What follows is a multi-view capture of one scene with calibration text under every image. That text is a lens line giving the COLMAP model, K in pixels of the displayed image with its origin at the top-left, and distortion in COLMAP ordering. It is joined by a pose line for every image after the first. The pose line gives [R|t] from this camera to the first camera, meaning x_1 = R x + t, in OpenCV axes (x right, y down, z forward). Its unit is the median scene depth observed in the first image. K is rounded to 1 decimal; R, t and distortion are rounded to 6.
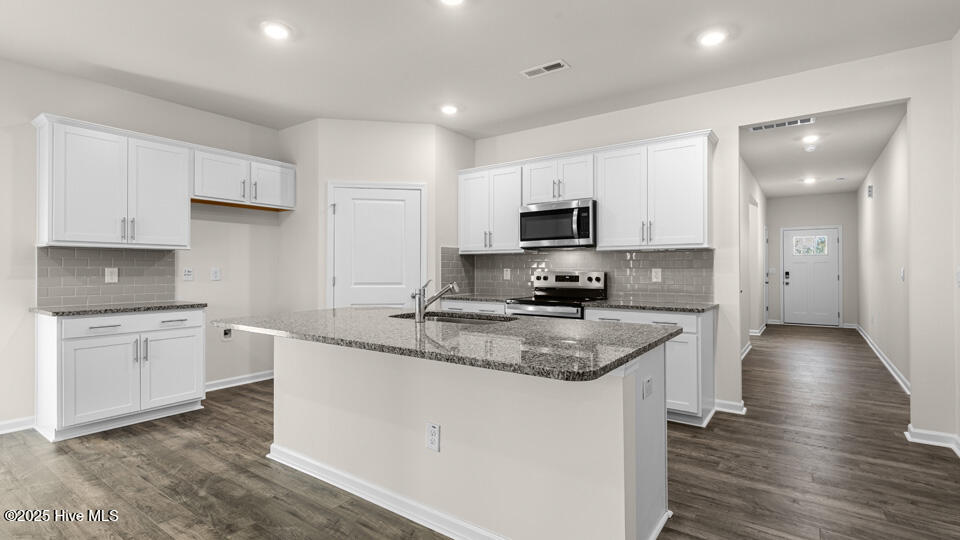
lens RADIAL K [[440.7, 0, 477.4], [0, 440.7, 265.2], [0, 0, 1]] dist [0.005637, -0.003129]
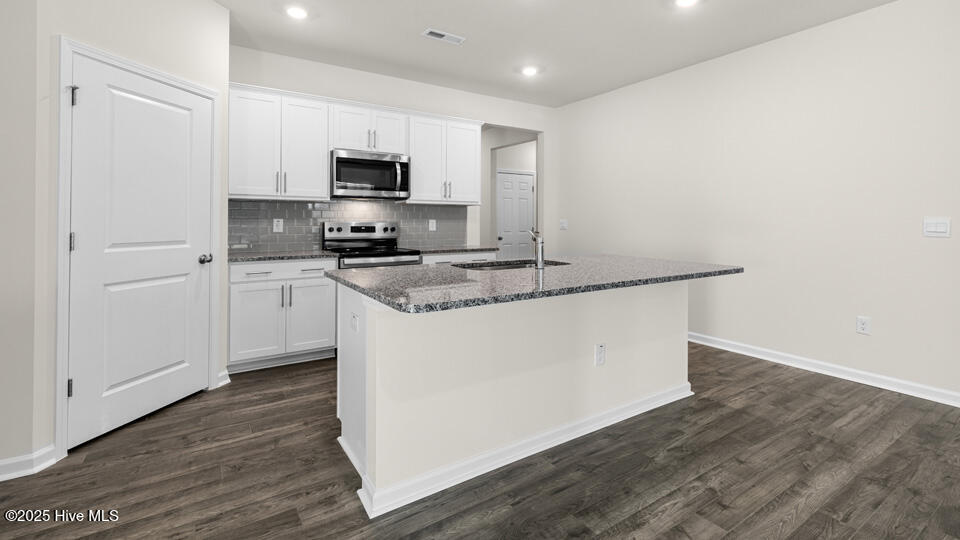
lens RADIAL K [[440.7, 0, 486.2], [0, 440.7, 215.8], [0, 0, 1]] dist [0.005637, -0.003129]
pose [[0.353607, 0.013773, 0.935293, -0.685443], [-0.012810, 0.999869, -0.009881, 0.006526], [-0.935306, -0.008487, 0.353737, 0.428018]]
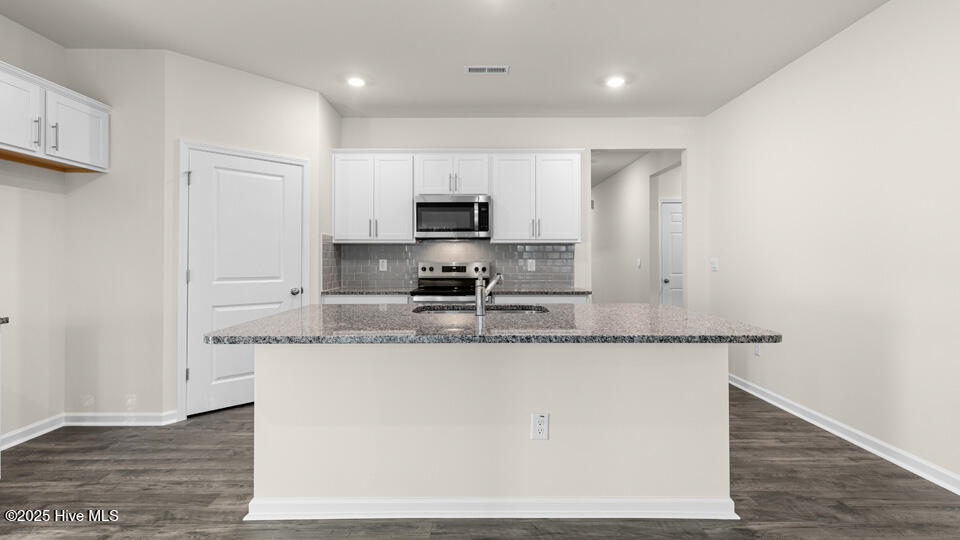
lens RADIAL K [[440.7, 0, 472.6], [0, 440.7, 257.2], [0, 0, 1]] dist [0.005637, -0.003129]
pose [[0.814767, 0.004078, 0.579774, -0.401120], [-0.004745, 0.999989, -0.000366, 0.002731], [-0.579769, -0.002453, 0.814777, 0.135798]]
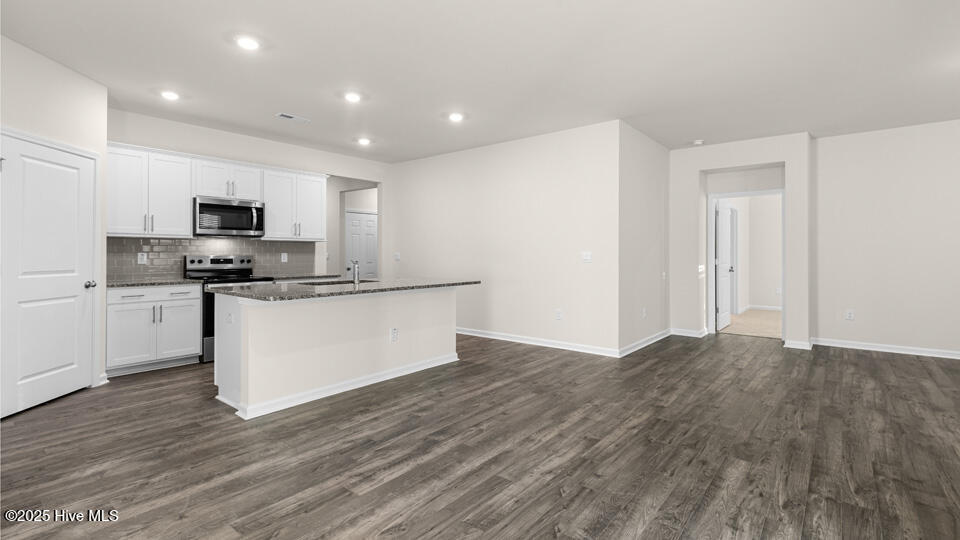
lens RADIAL K [[440.7, 0, 492.0], [0, 440.7, 251.8], [0, 0, 1]] dist [0.005637, -0.003129]
pose [[0.044901, 0.005366, 0.998977, -1.071338], [-0.011309, 0.999924, -0.004863, 0.002031], [-0.998927, -0.011079, 0.044958, 0.221586]]
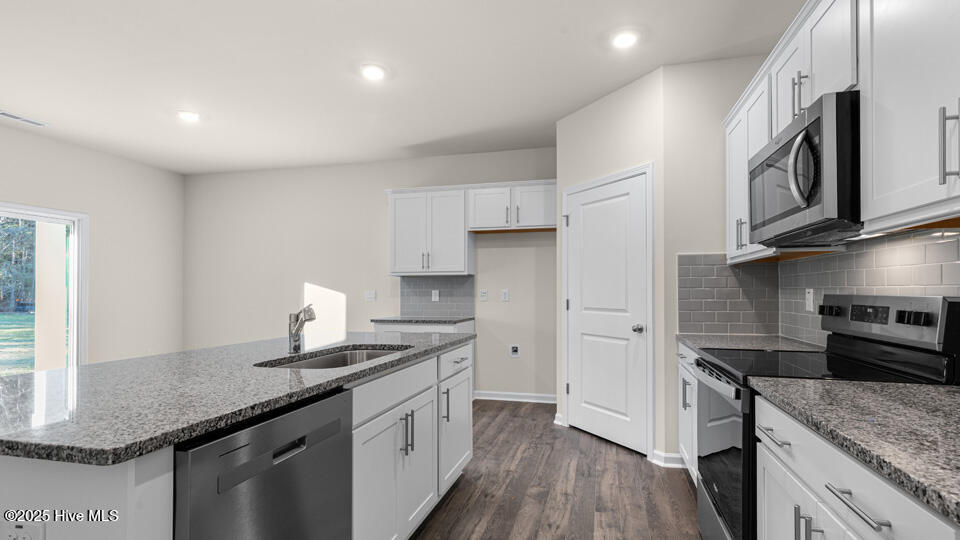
lens RADIAL K [[440.7, 0, 506.0], [0, 440.7, 290.1], [0, 0, 1]] dist [0.005637, -0.003129]
pose [[0.389066, -0.004958, -0.921196, 0.461032], [0.010171, 0.999948, -0.001087, 0.008049], [0.921154, -0.008946, 0.389096, 0.609130]]
